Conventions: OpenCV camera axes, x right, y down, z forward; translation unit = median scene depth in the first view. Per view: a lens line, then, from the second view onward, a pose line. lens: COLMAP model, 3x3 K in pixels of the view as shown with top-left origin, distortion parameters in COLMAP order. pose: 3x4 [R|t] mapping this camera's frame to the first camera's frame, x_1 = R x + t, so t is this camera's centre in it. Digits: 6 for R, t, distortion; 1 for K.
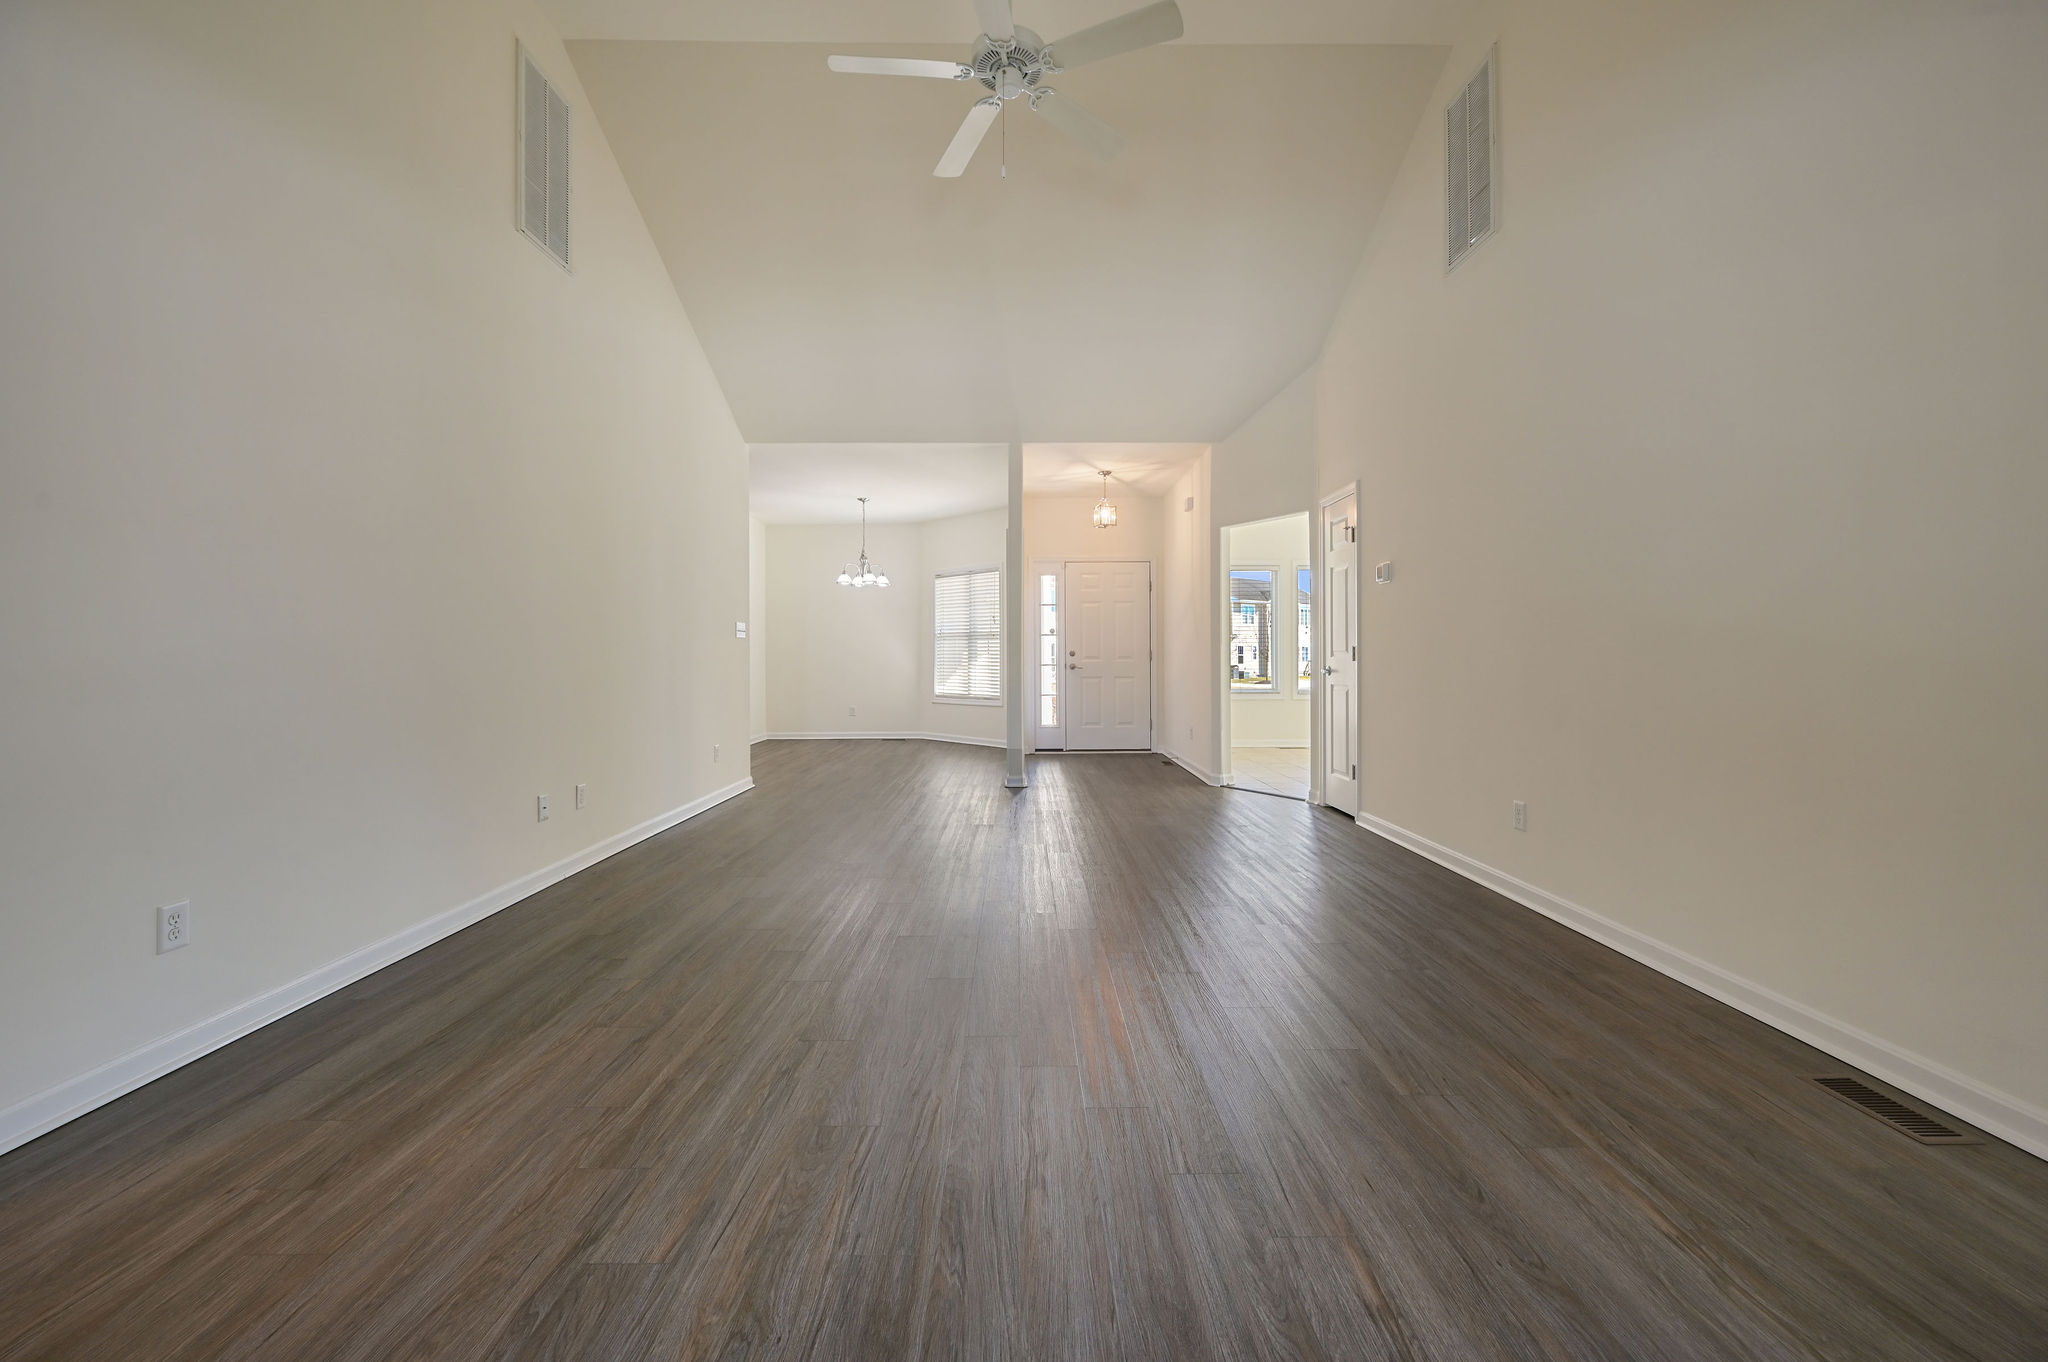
lens RADIAL K [[826.9, 0, 1036.5], [0, 826.9, 671.4], [0, 0, 1]] dist [0.000478, -0.000019]
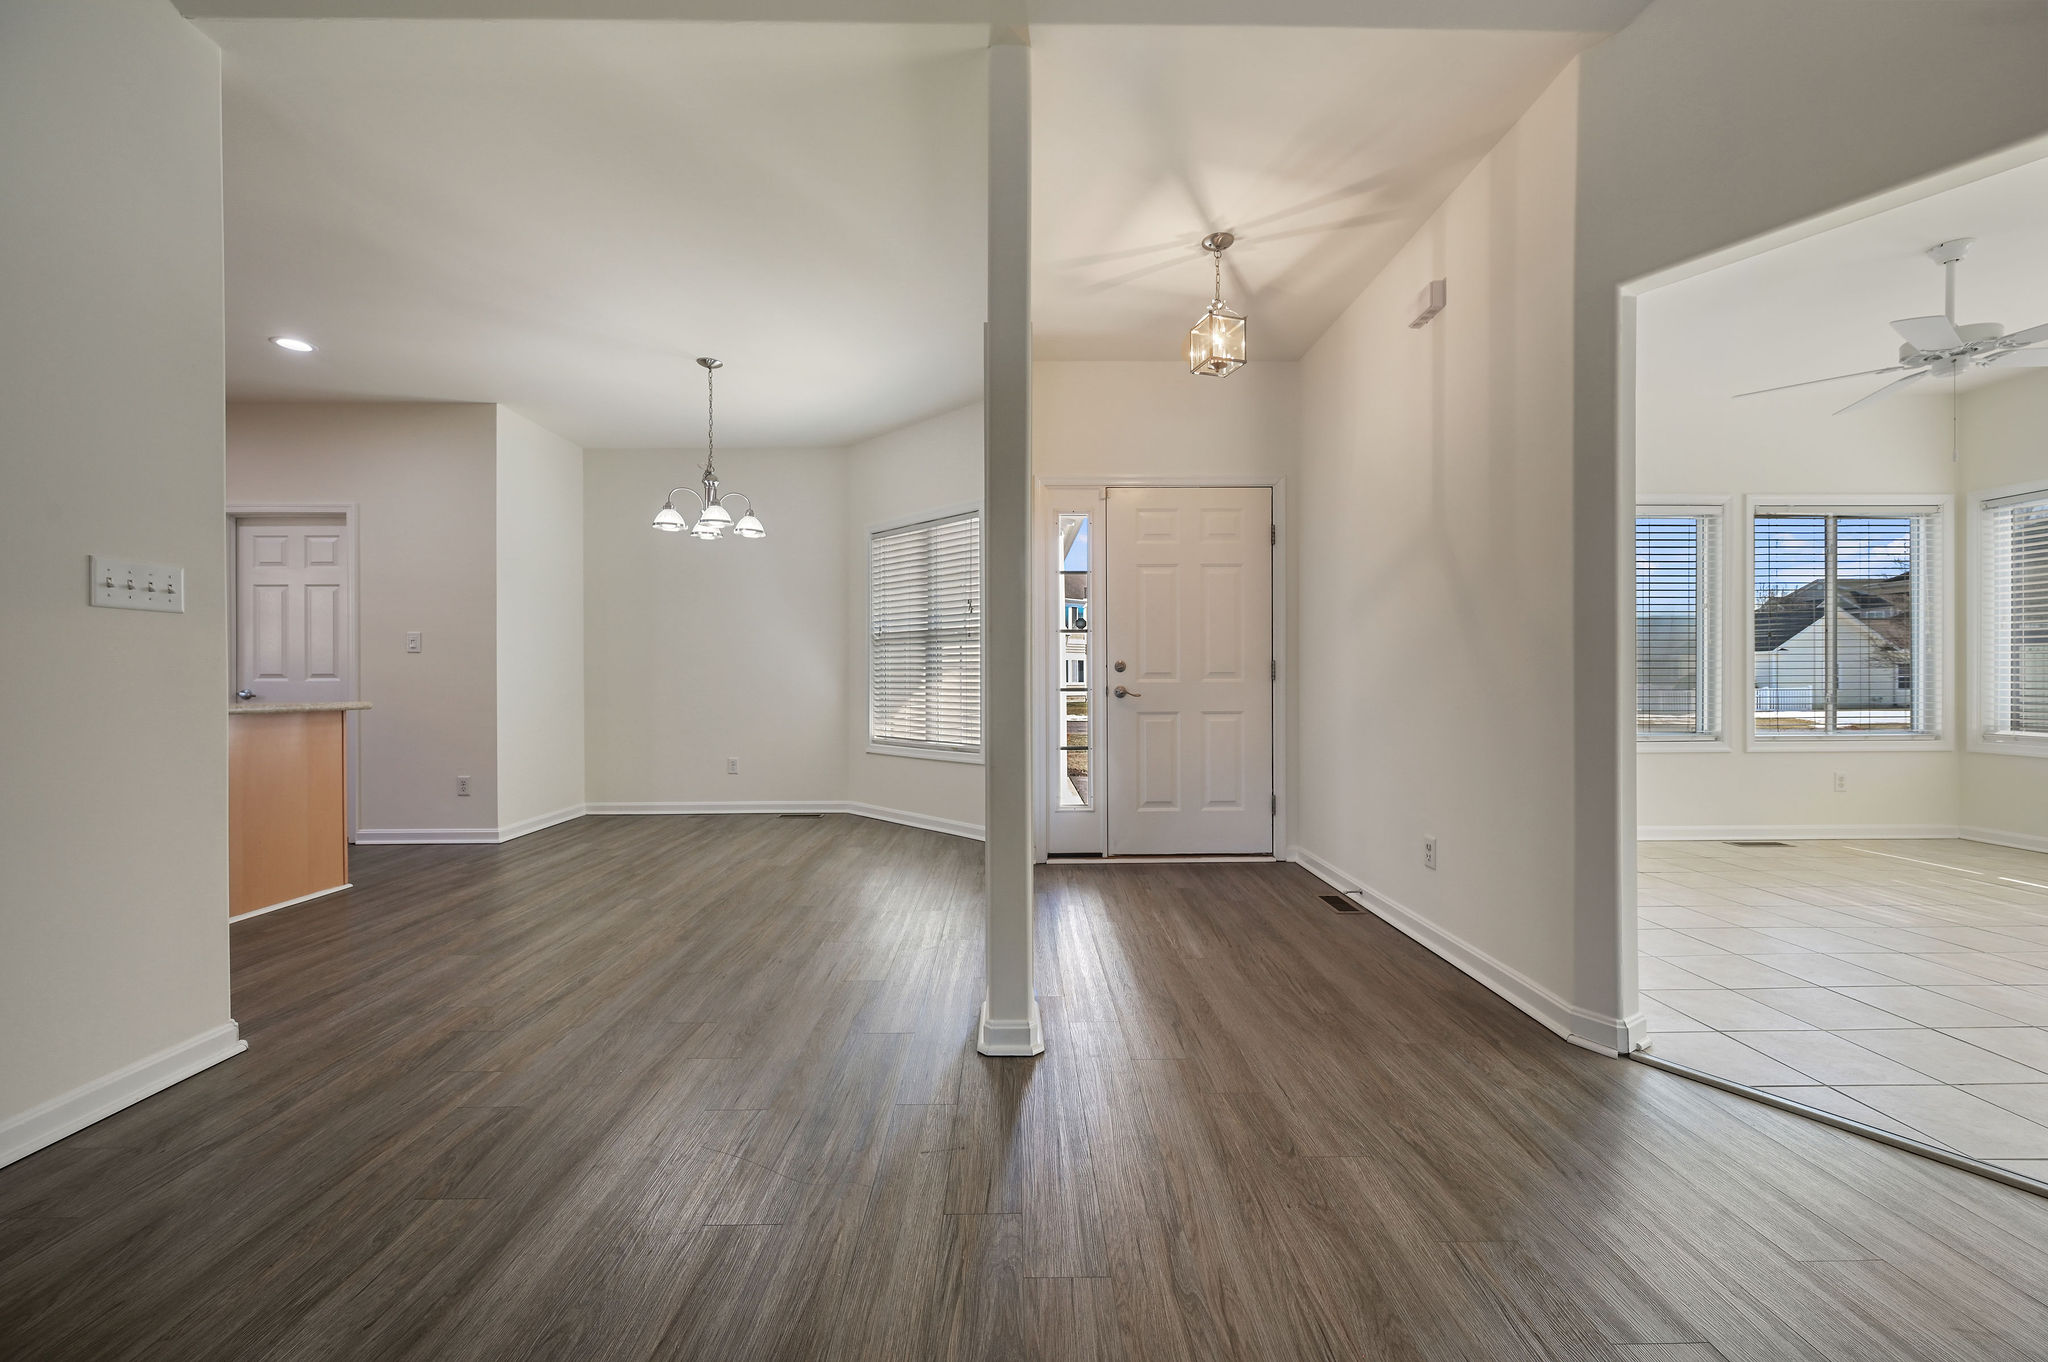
lens RADIAL K [[813.3, 0, 1024.5], [0, 813.3, 679.9], [0, 0, 1]] dist [0.001583, 0.000093]
pose [[0.999987, 0.000459, -0.005070, -0.013045], [-0.000524, 0.999918, -0.012782, -0.007038], [0.005063, 0.012785, 0.999905, 0.493280]]
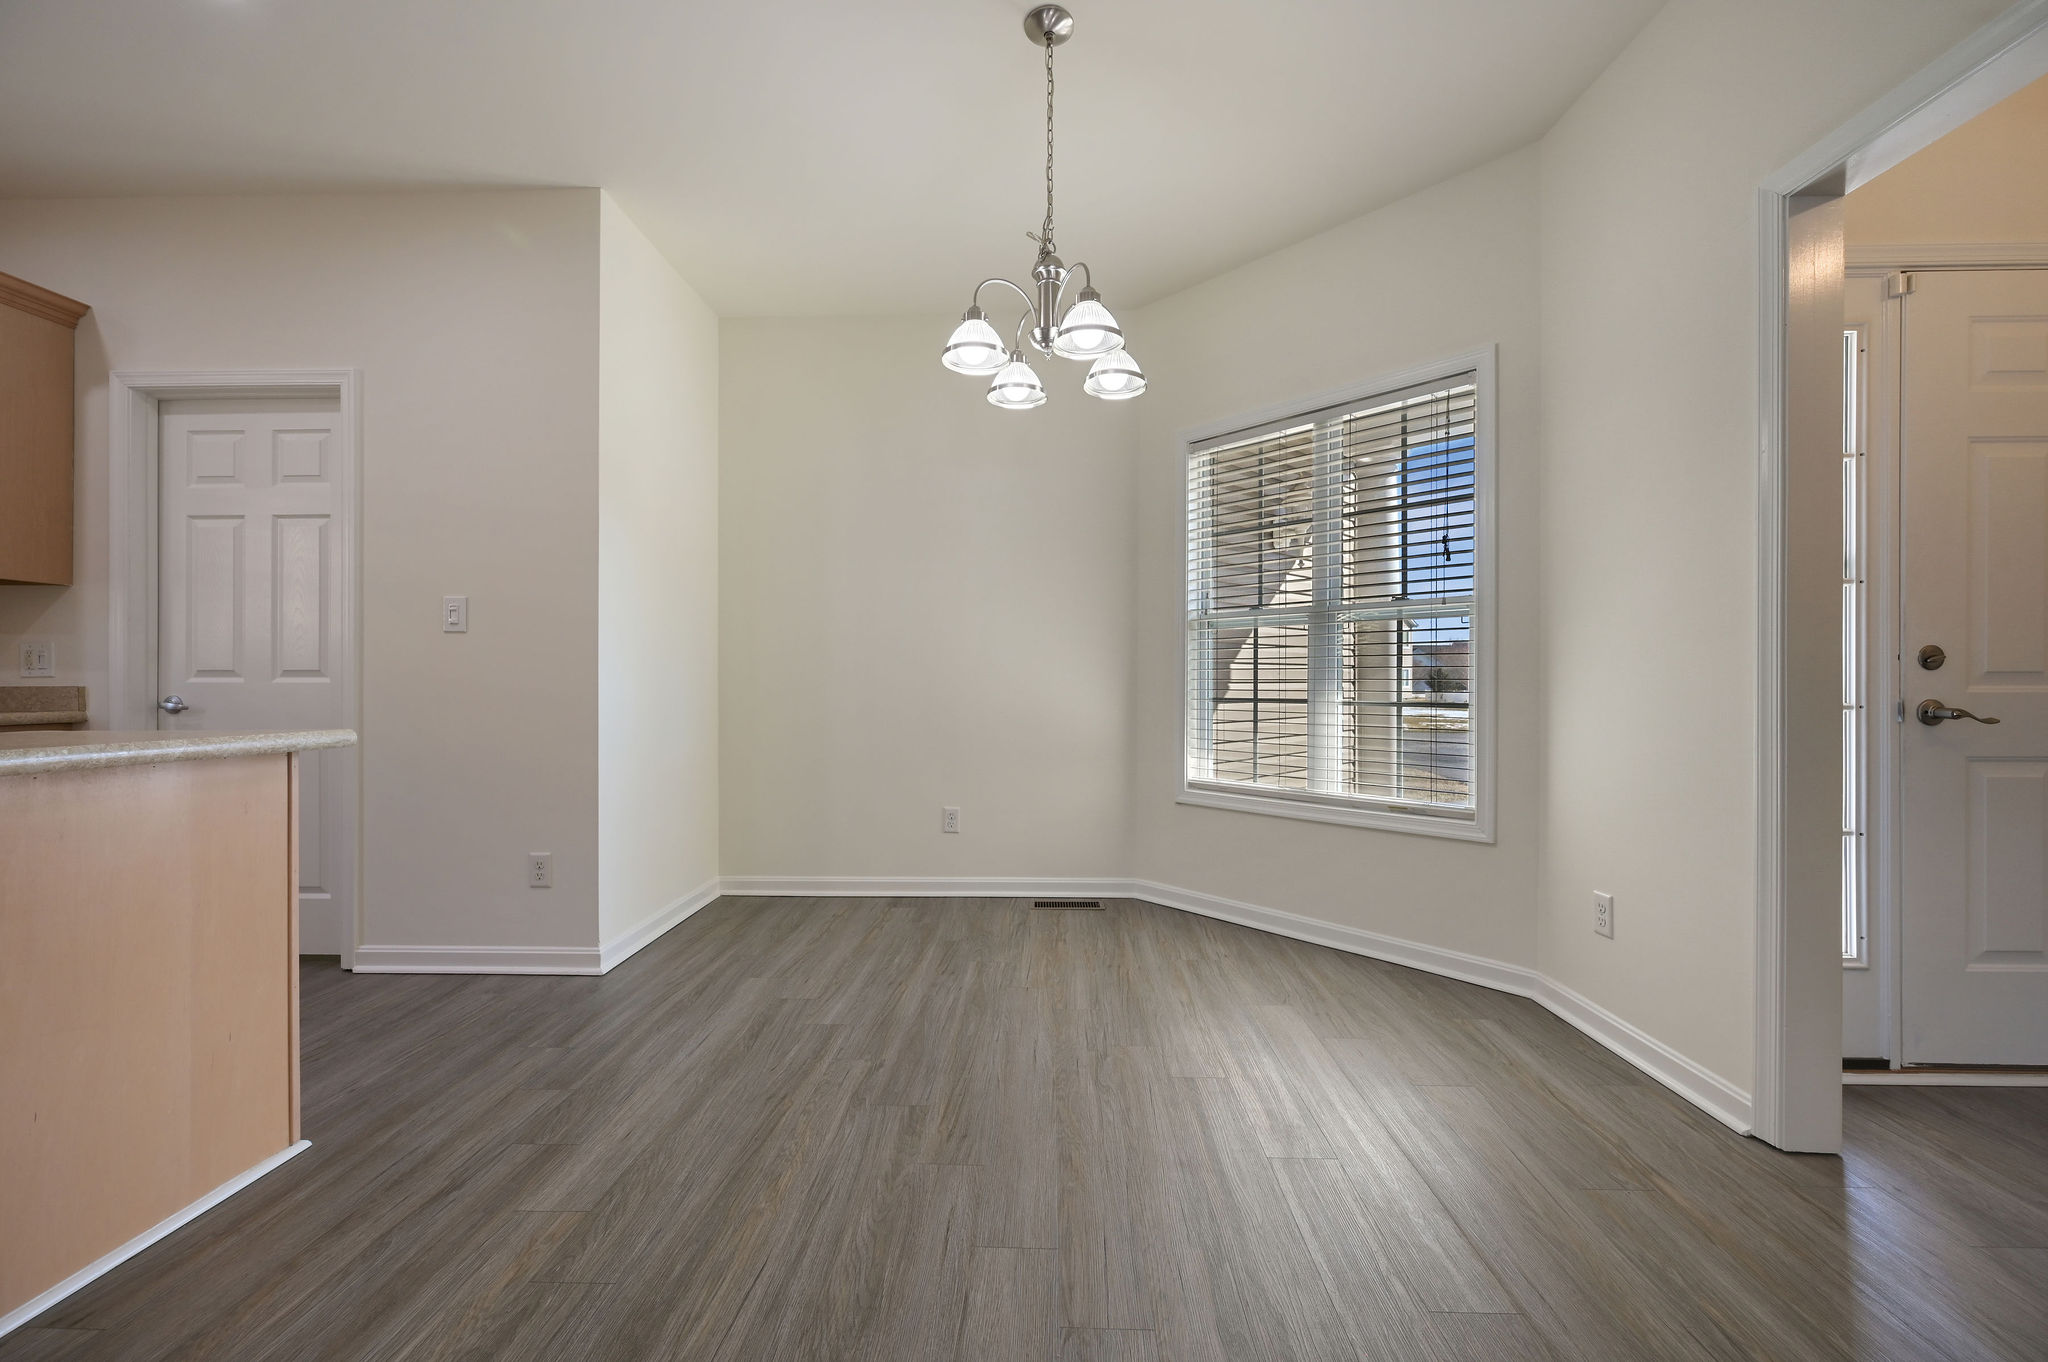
lens RADIAL K [[813.3, 0, 1025.8], [0, 813.3, 682.8], [0, 0, 1]] dist [0.001583, 0.000093]
pose [[0.998881, 0.003826, -0.047147, -0.201296], [-0.004464, 0.999900, -0.013436, -0.010159], [0.047091, 0.013631, 0.998798, 0.748246]]
